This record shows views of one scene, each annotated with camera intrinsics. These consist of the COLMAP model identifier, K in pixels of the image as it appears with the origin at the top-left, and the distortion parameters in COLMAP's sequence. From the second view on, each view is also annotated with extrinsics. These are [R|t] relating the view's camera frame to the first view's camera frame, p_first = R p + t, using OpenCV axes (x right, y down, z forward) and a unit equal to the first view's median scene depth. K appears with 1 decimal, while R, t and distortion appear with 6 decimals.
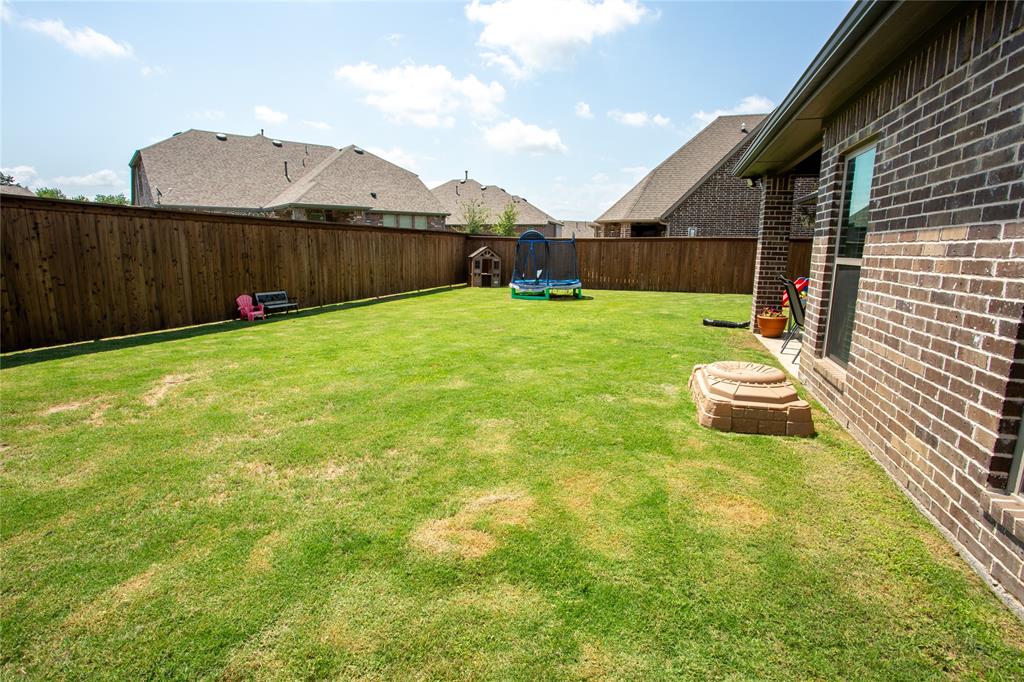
lens RADIAL K [[503.5, 0, 512.0], [0, 503.5, 341.0], [0, 0, 1]] dist [-0.027389, 0.000378]
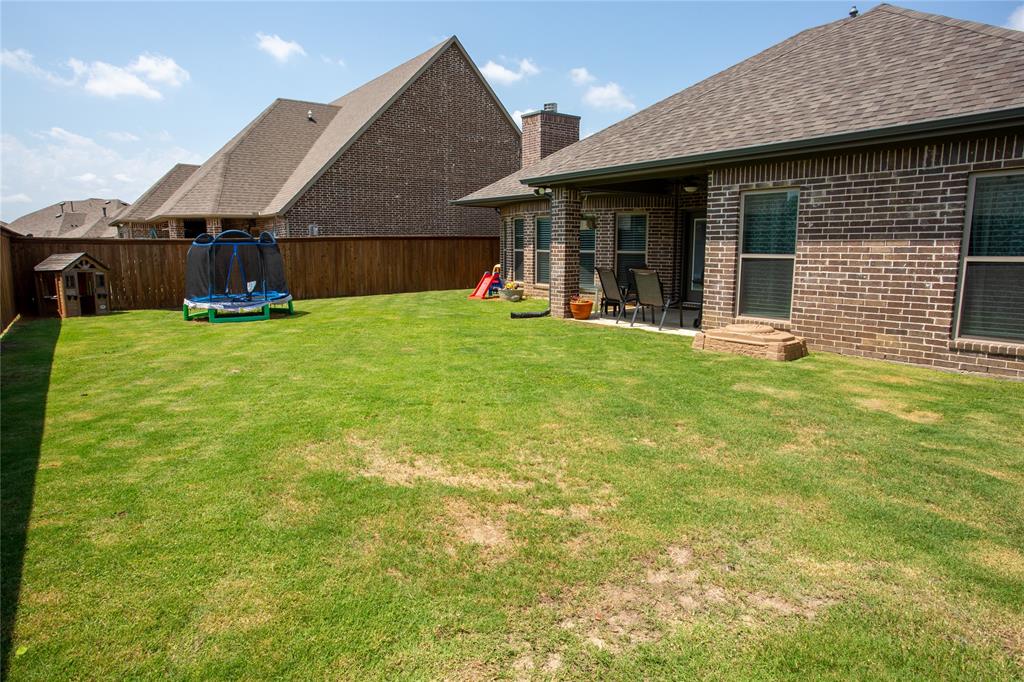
lens RADIAL K [[598.3, 0, 512.0], [0, 598.3, 341.0], [0, 0, 1]] dist [-0.006576, 0.000489]
pose [[0.559875, -0.146144, 0.815586, -0.460574], [0.164775, 0.984300, 0.063263, -0.043808], [-0.812028, 0.098968, 0.575166, 0.164331]]
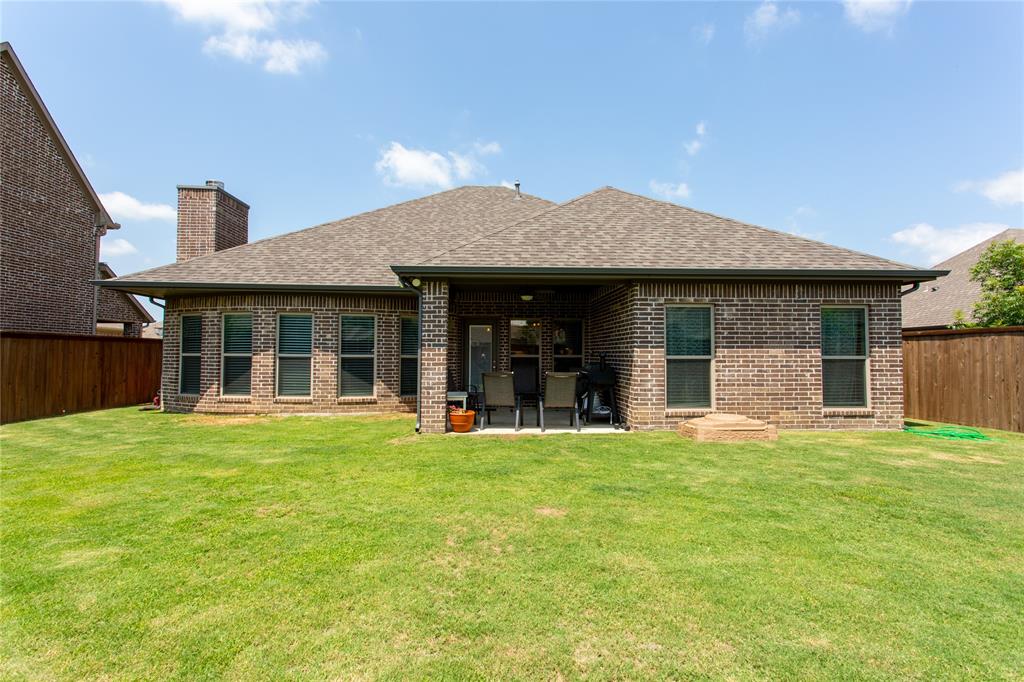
lens RADIAL K [[488.8, 0, 512.0], [0, 488.8, 341.0], [0, 0, 1]] dist [0.013981, 0.000460]
pose [[-0.366179, 0.009622, 0.930495, -0.287609], [0.167031, 0.984385, 0.055553, -0.140765], [-0.915431, 0.175764, -0.362069, 0.729286]]
